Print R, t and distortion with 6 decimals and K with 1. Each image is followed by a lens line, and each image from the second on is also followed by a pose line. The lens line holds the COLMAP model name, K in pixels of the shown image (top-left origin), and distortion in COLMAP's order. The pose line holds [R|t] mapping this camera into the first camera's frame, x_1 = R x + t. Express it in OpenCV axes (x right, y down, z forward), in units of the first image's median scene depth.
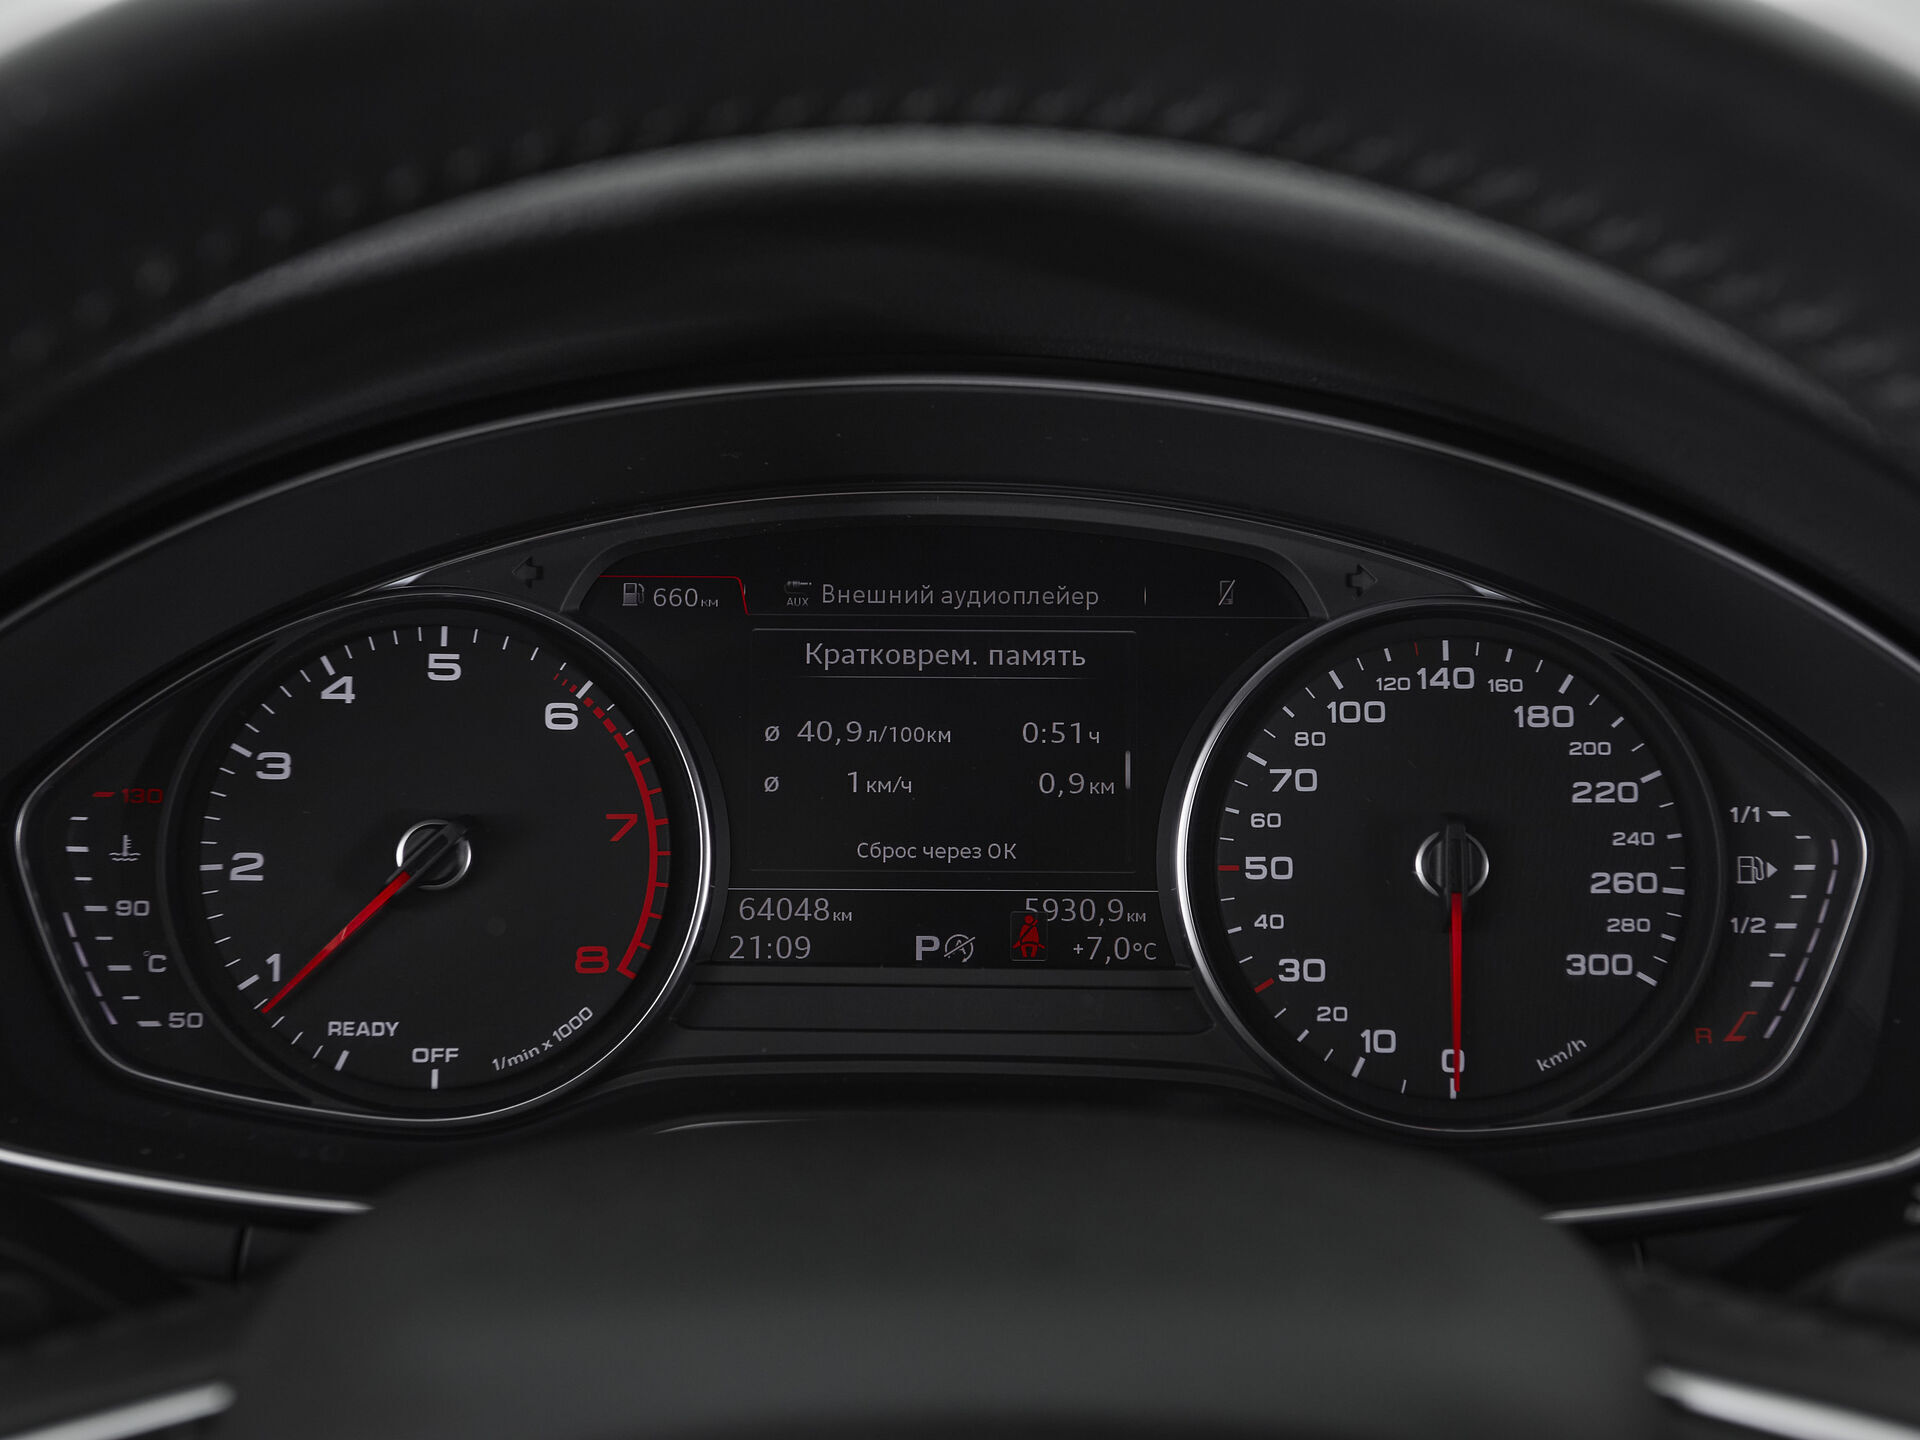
lens RADIAL K [[2341.1, 0, 940.4], [0, 2341.1, 721.1], [0, 0, 1]] dist [0.033502, 0.000000]
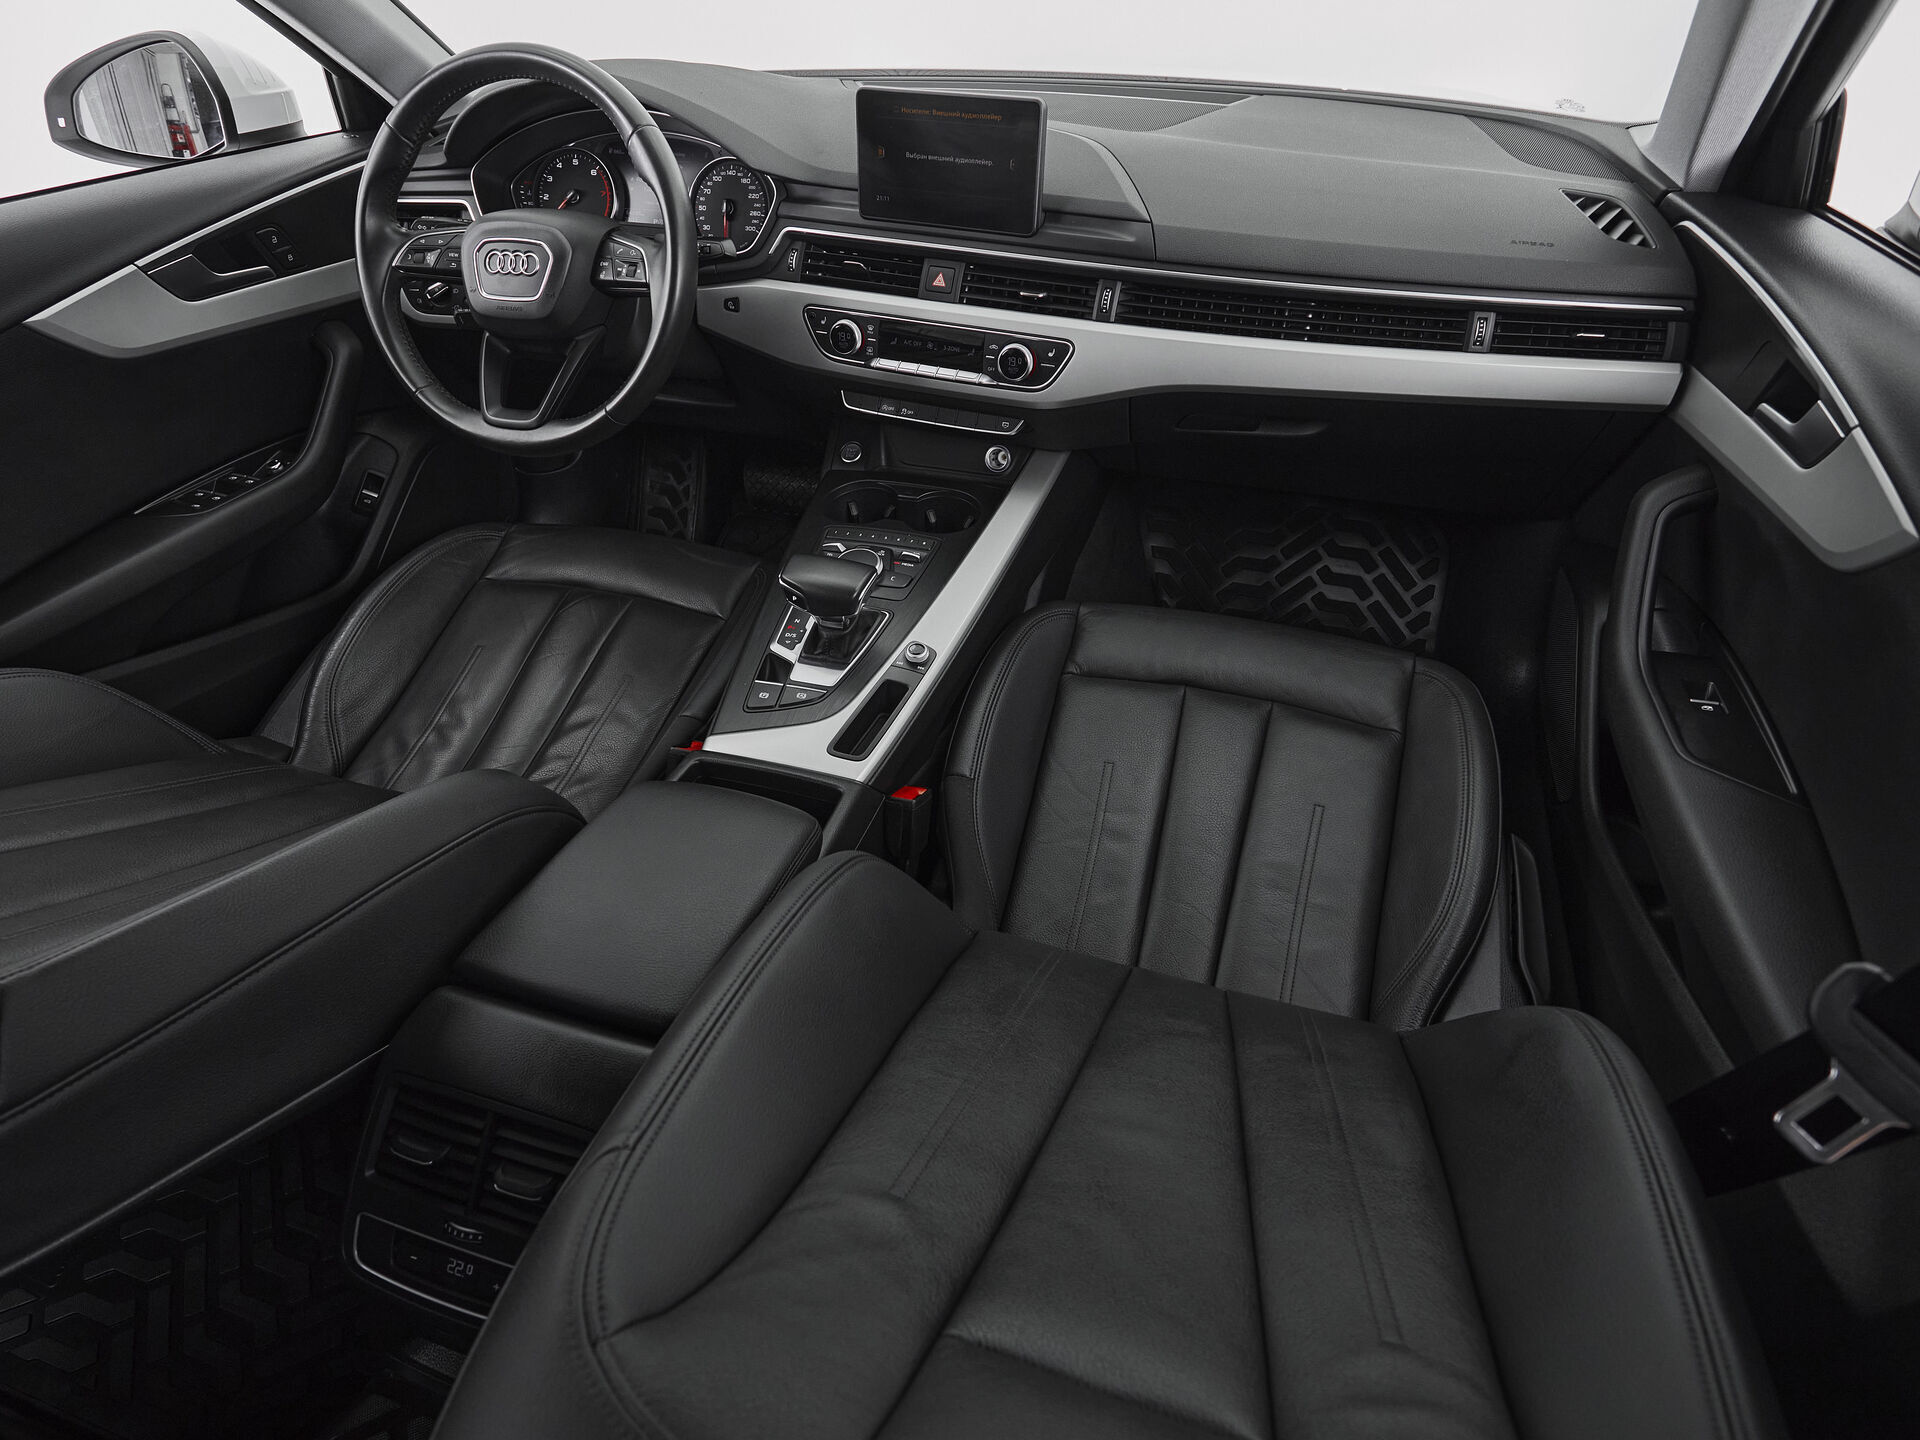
lens RADIAL K [[1108.5, 0, 920.6], [0, 1108.5, 731.9], [0, 0, 1]] dist [-0.000157, 0.001832]
pose [[0.949731, 0.179083, -0.256790, 1.570762], [-0.072733, 0.924008, 0.375393, 0.190044], [0.304502, -0.337845, 0.890584, -1.680796]]
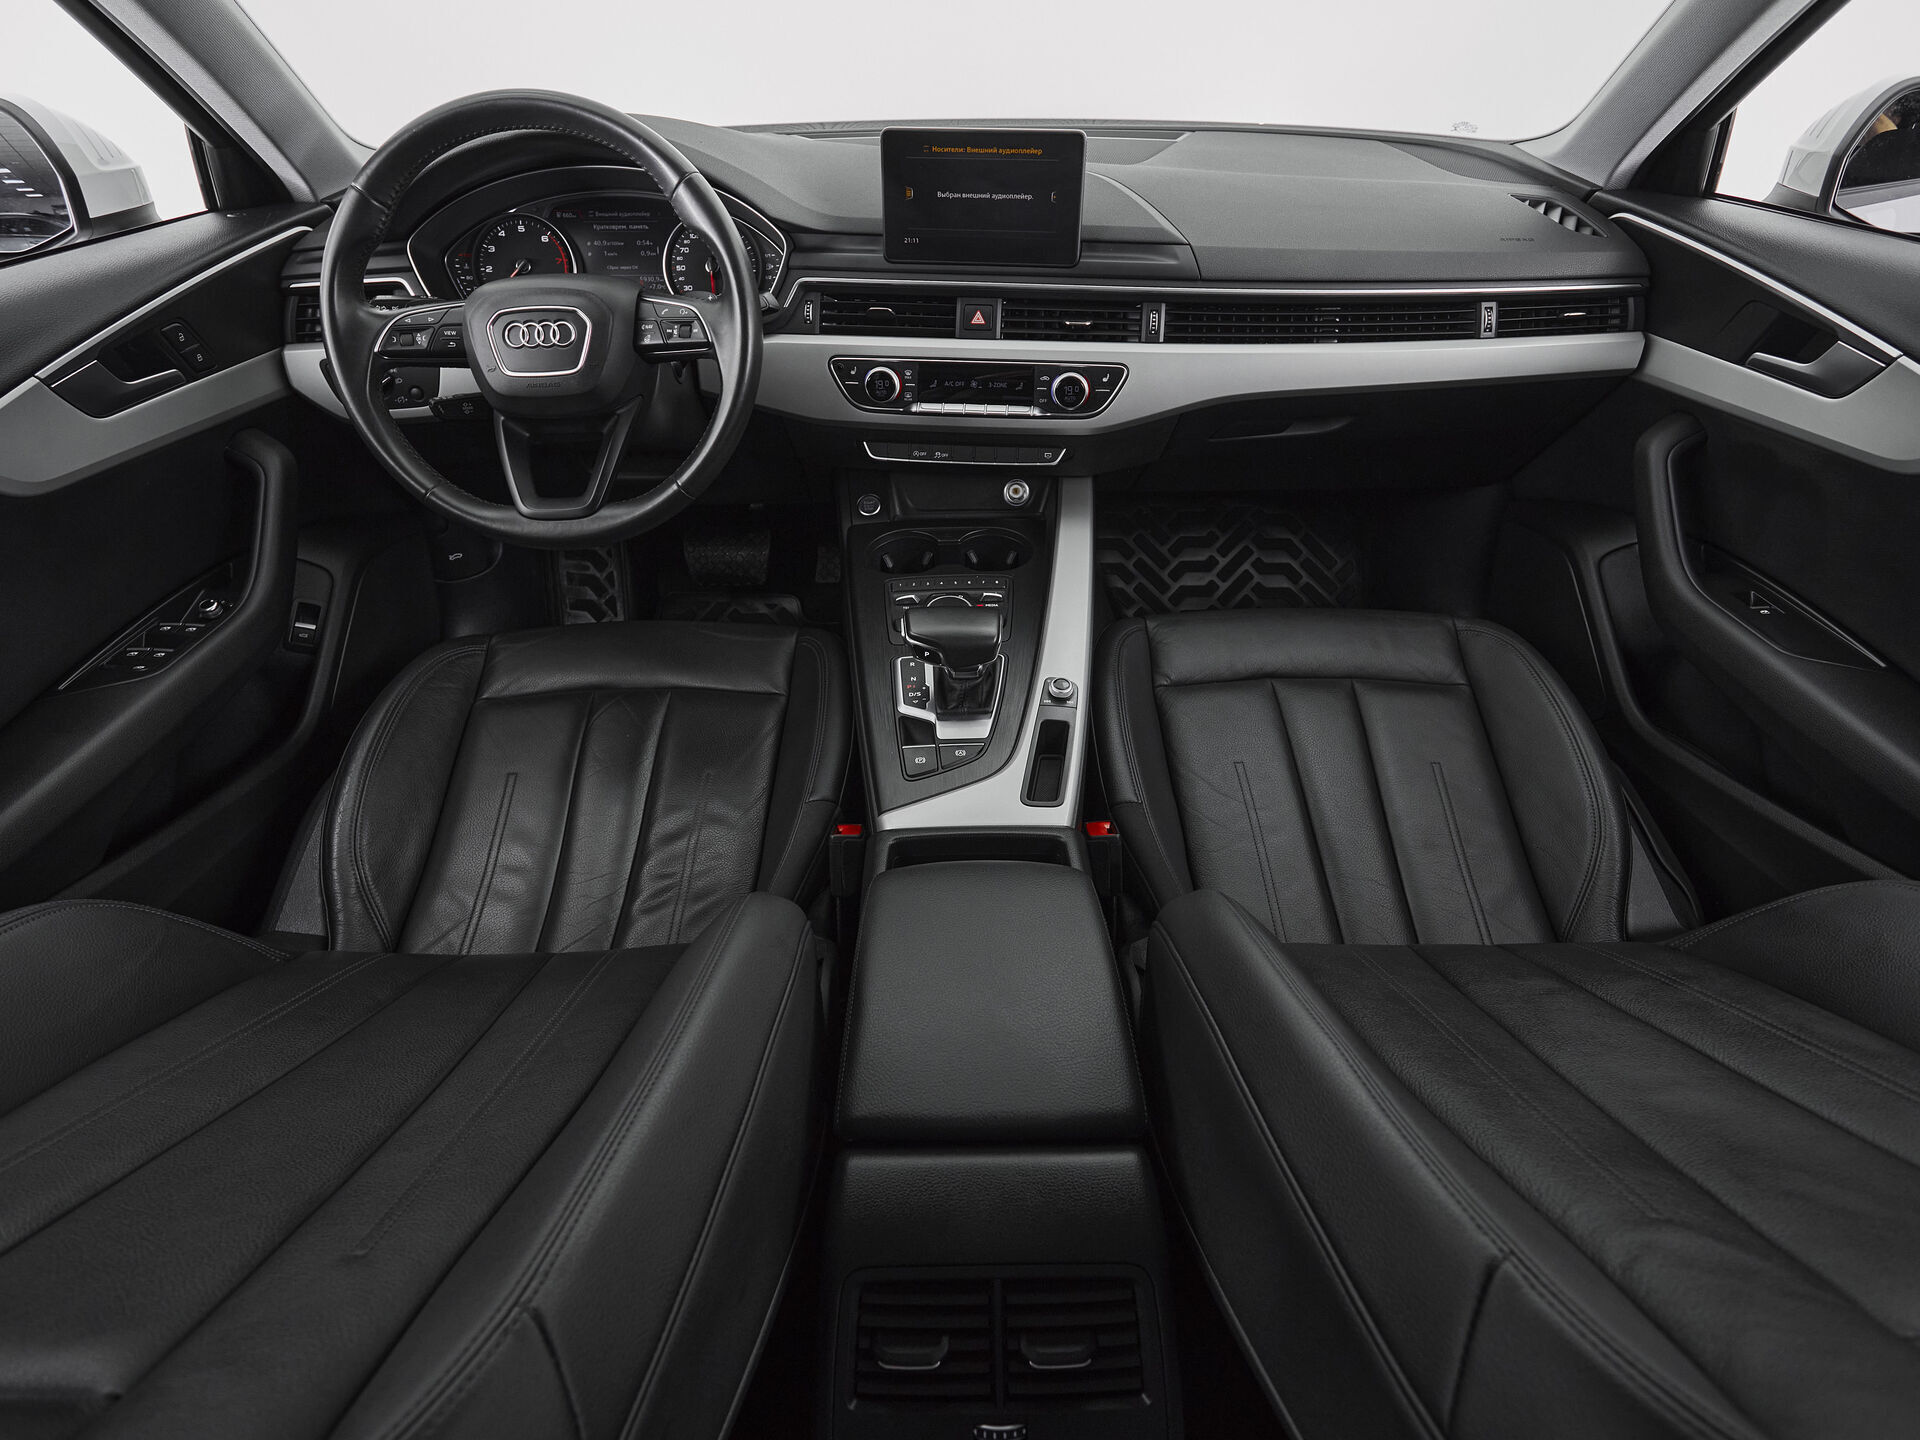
lens RADIAL K [[1062.0, 0, 956.7], [0, 1062.0, 728.5], [0, 0, 1]] dist [0.001655, -0.004047]
pose [[0.999909, -0.013351, 0.001853, 0.752055], [0.012016, 0.945160, 0.326386, 0.272659], [-0.006109, -0.326334, 0.945235, -1.640297]]
